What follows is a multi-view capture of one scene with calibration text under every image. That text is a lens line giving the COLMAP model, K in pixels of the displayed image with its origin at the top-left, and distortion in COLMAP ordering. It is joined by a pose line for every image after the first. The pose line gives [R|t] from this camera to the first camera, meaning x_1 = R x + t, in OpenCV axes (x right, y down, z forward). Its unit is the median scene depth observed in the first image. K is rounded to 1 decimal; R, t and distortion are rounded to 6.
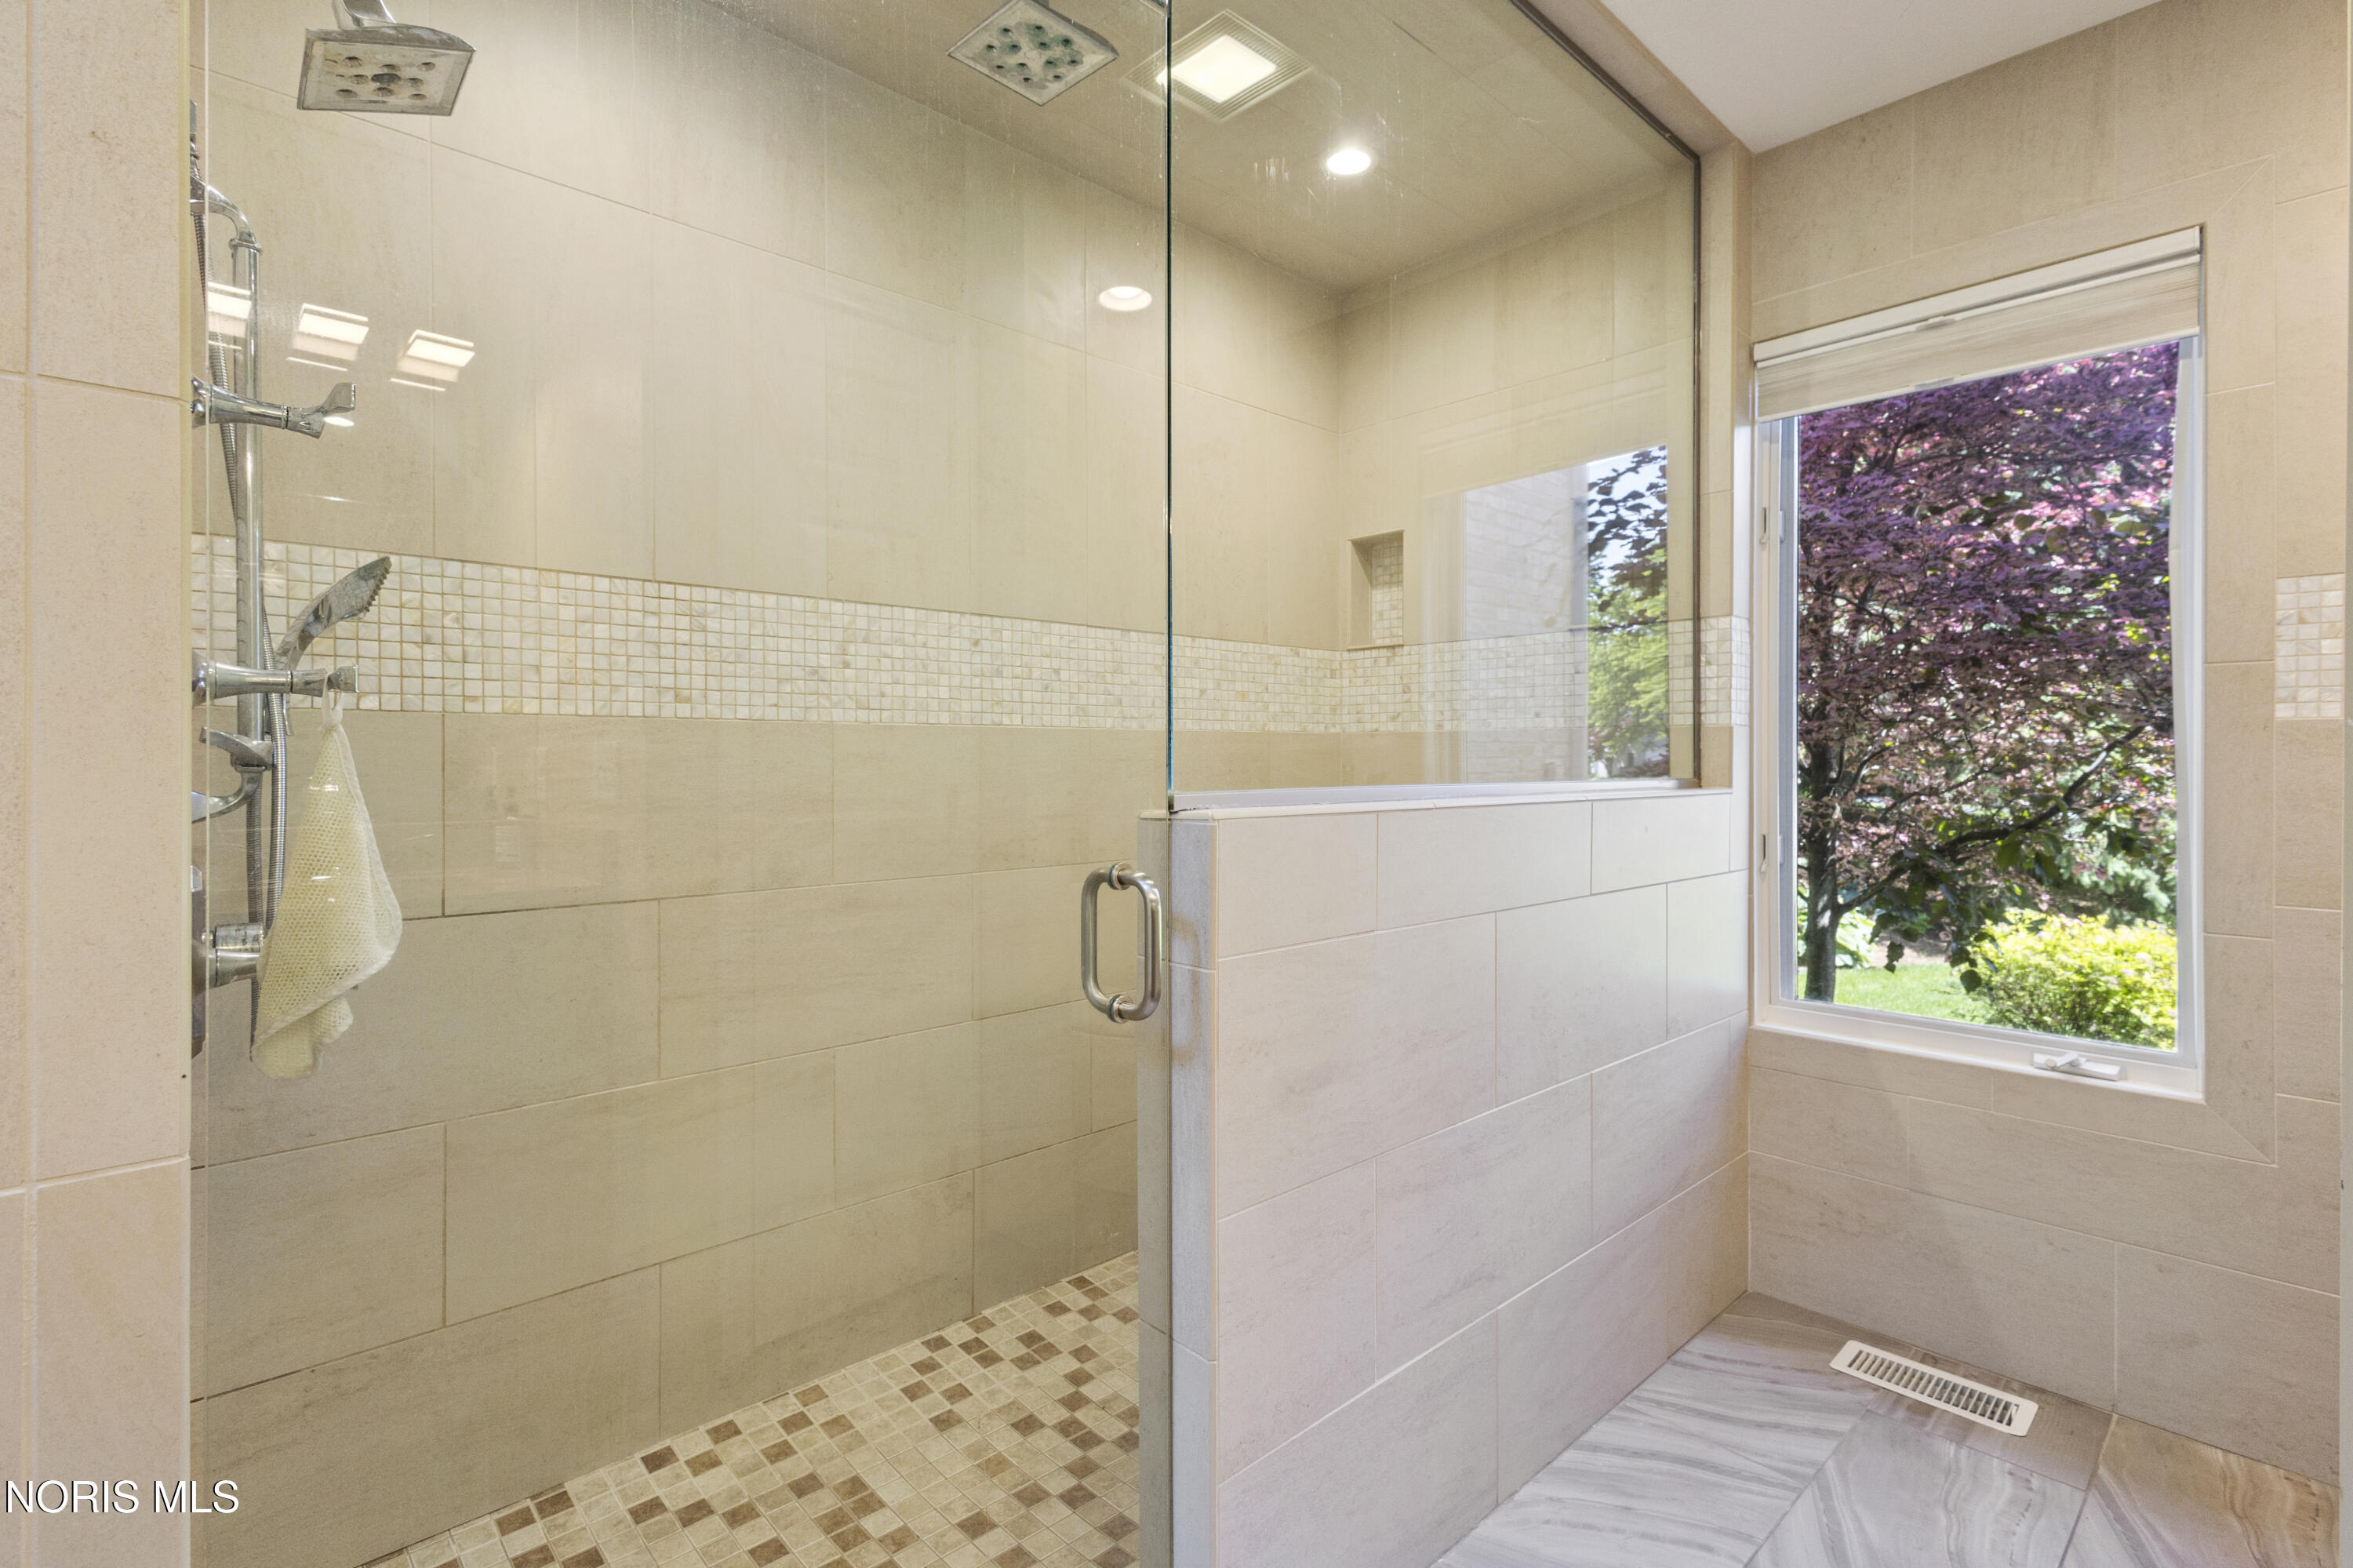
lens RADIAL K [[1090.5, 0, 1176.5], [0, 1090.5, 760.6], [0, 0, 1]] dist [0.005898, -0.000210]
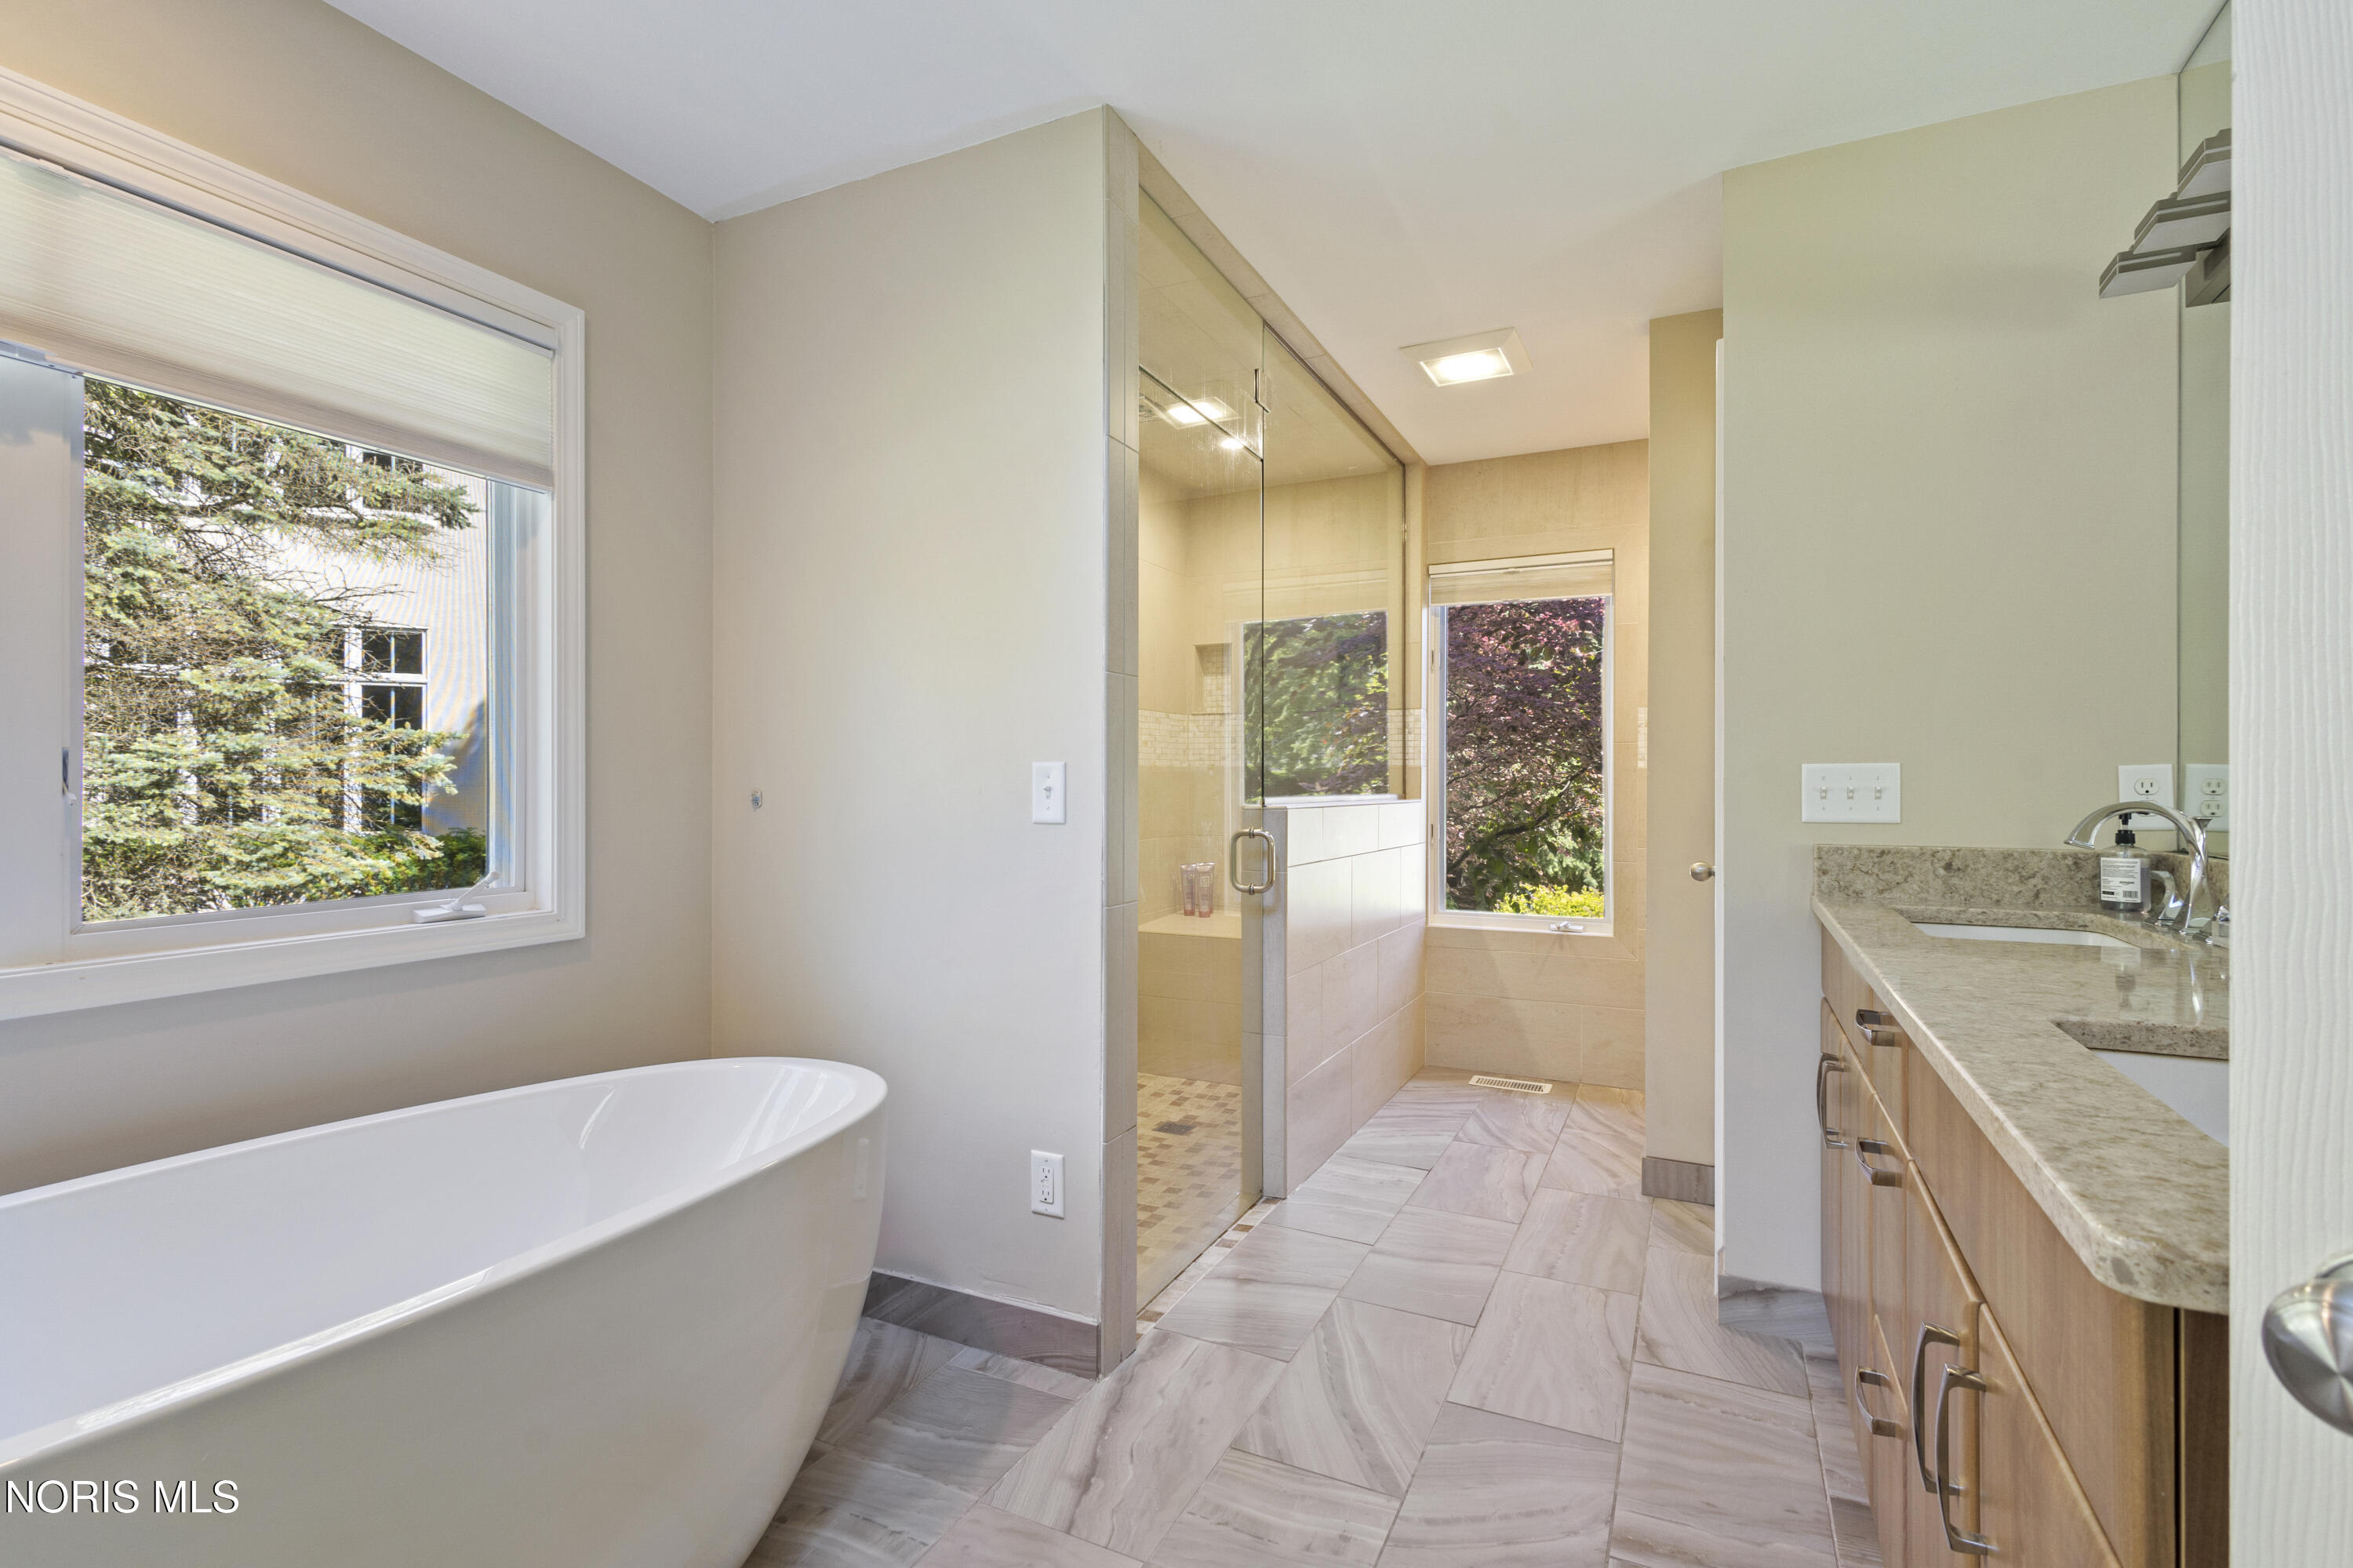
lens RADIAL K [[1098.3, 0, 1176.5], [0, 1098.3, 784.0], [0, 0, 1]] dist [0.002179, 0.000203]
pose [[0.931826, 0.002420, 0.362898, -0.745690], [-0.002191, 0.999997, -0.001045, 0.002262], [-0.362899, 0.000179, 0.931828, -0.806635]]
